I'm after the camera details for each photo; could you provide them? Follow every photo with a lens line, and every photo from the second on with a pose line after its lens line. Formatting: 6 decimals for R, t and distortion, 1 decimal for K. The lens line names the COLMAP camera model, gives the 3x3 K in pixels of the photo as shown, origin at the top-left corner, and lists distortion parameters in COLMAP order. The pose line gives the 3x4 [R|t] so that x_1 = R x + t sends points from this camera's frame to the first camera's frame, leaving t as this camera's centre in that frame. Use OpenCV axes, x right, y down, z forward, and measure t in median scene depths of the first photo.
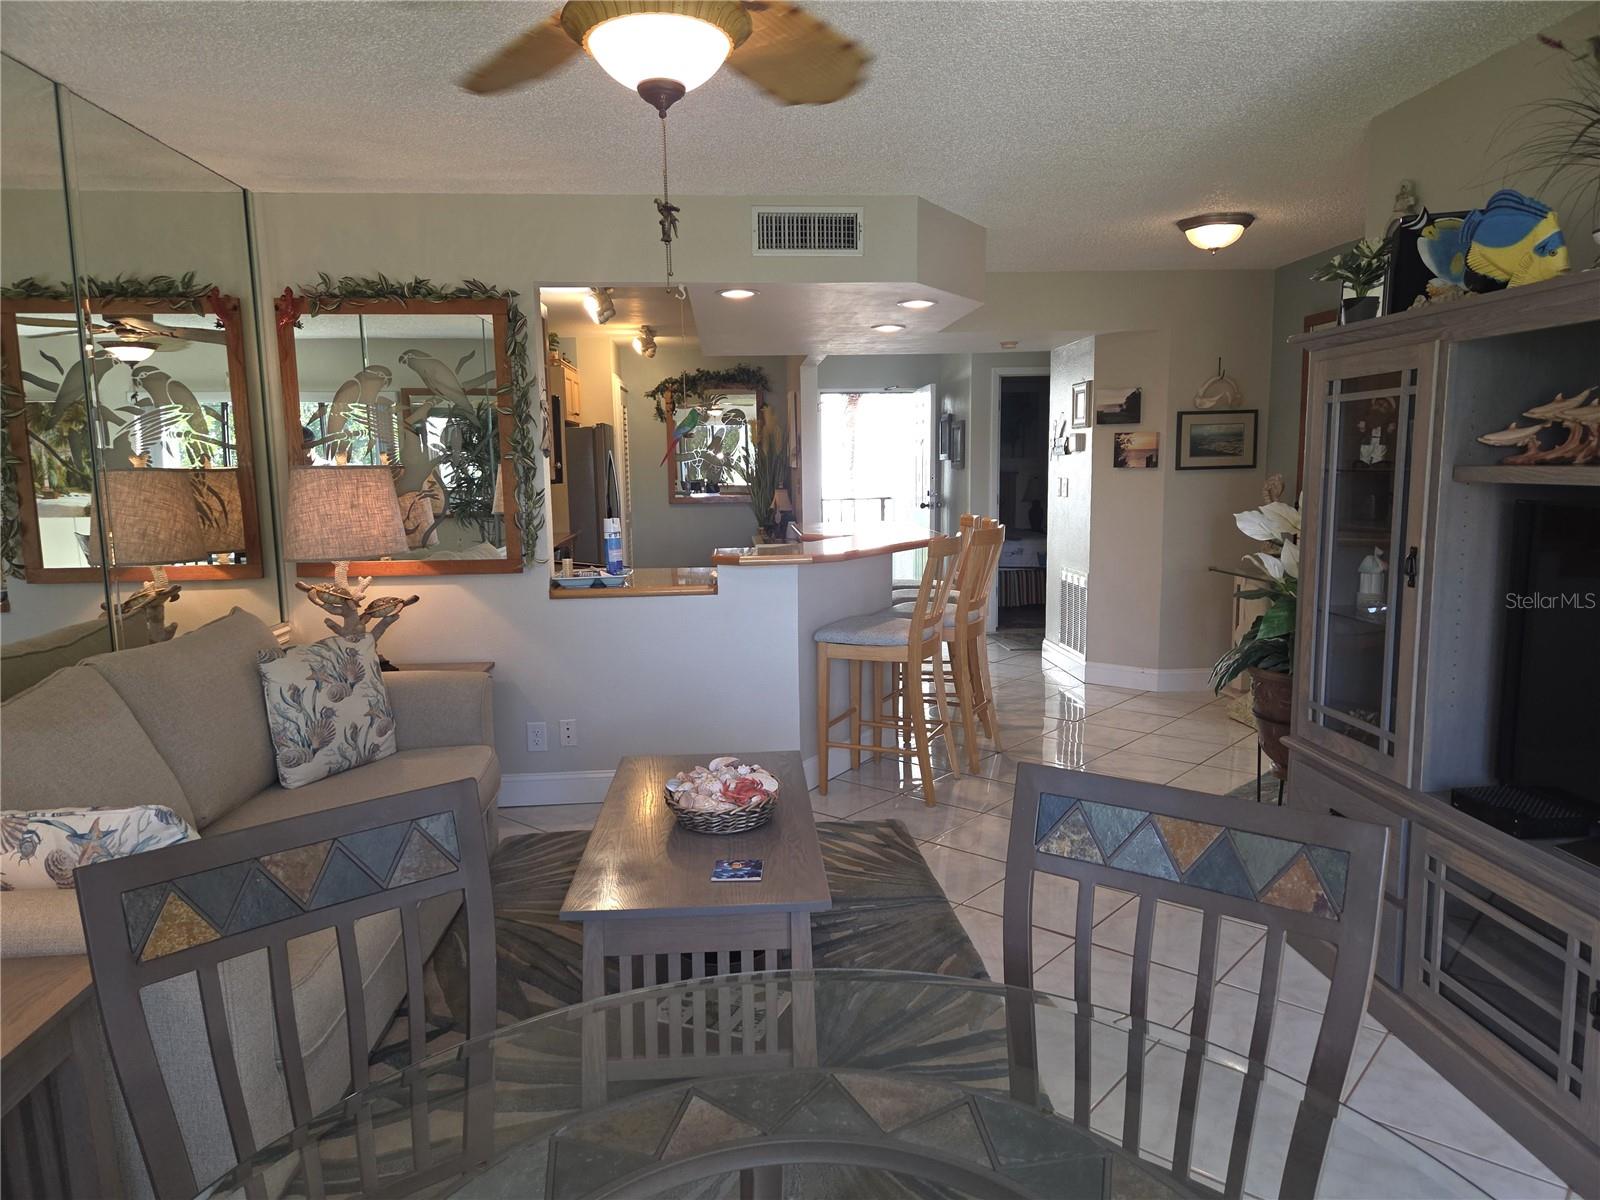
lens RADIAL K [[1051.4, 0, 802.9], [0, 1051.4, 606.3], [0, 0, 1]] dist [0.059794, -0.071543]
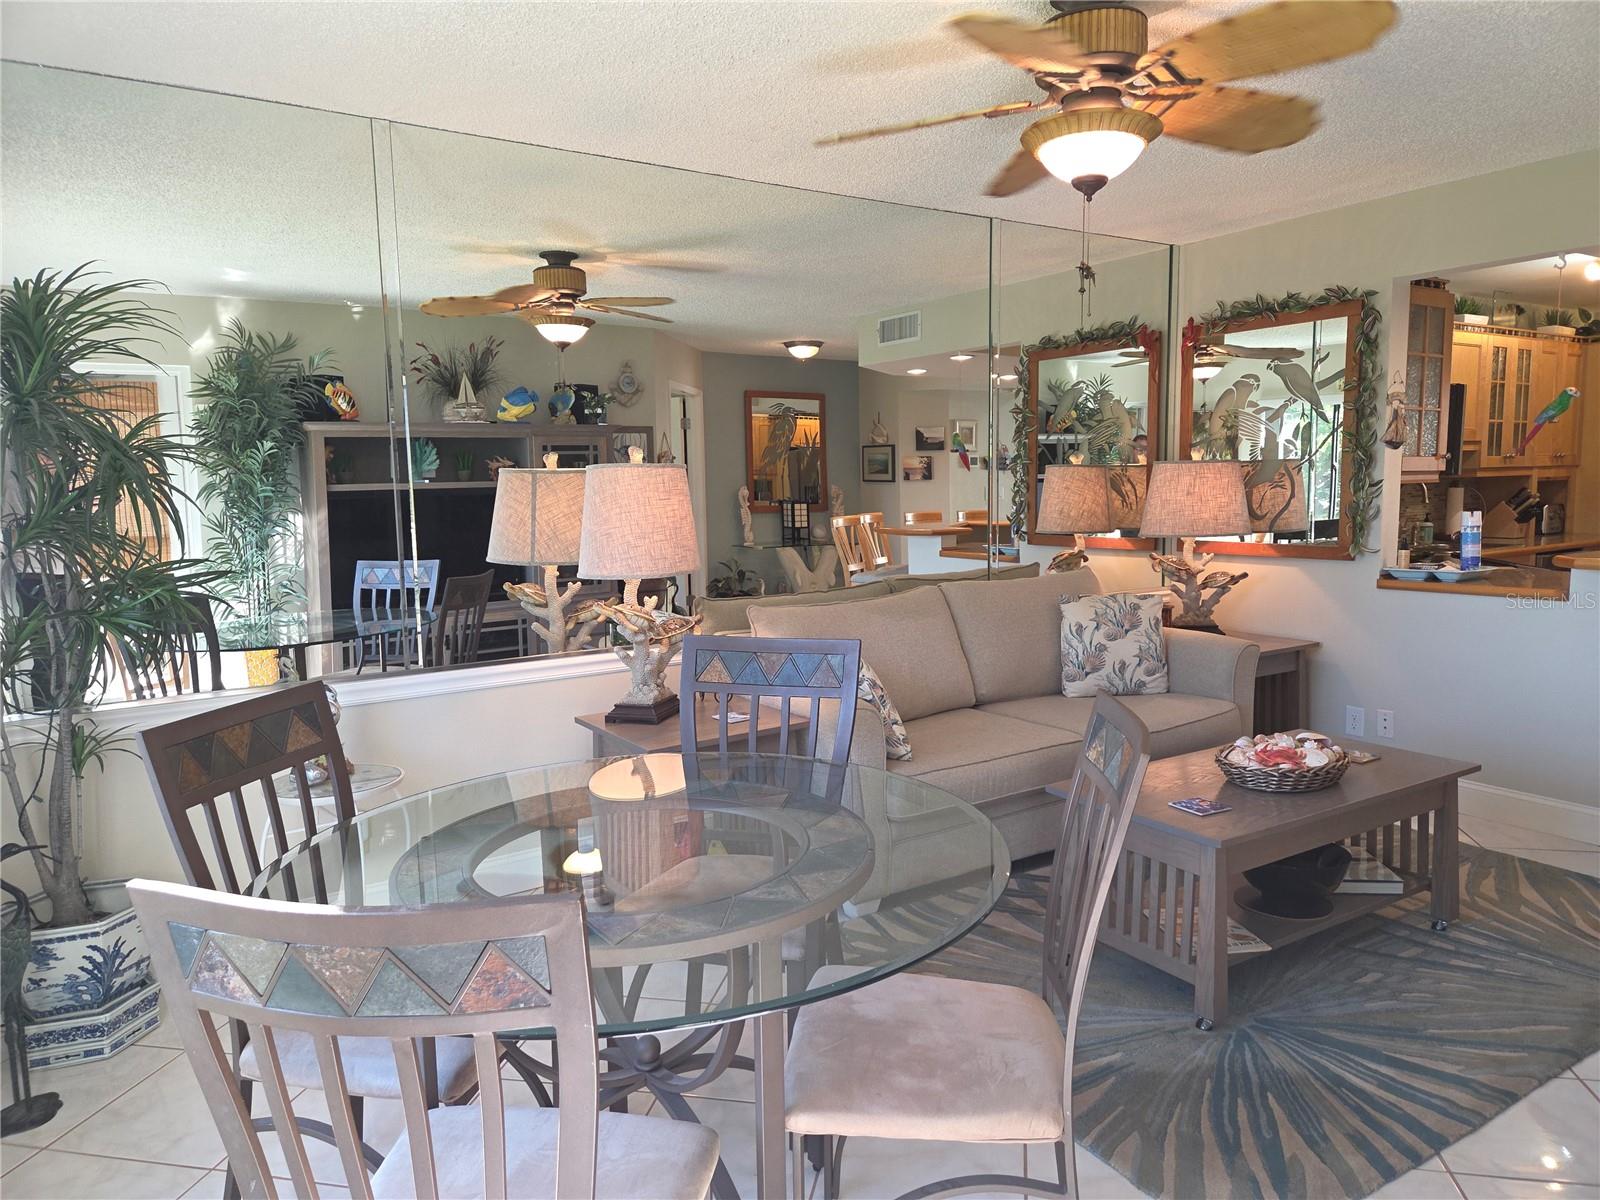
lens RADIAL K [[1035.1, 0, 817.8], [0, 1035.1, 591.7], [0, 0, 1]] dist [0.082965, -0.065053]
pose [[0.502854, 0.097934, -0.858806, 0.451460], [-0.105882, 0.993057, 0.051247, 0.001526], [0.857862, 0.065162, 0.509732, 0.025925]]
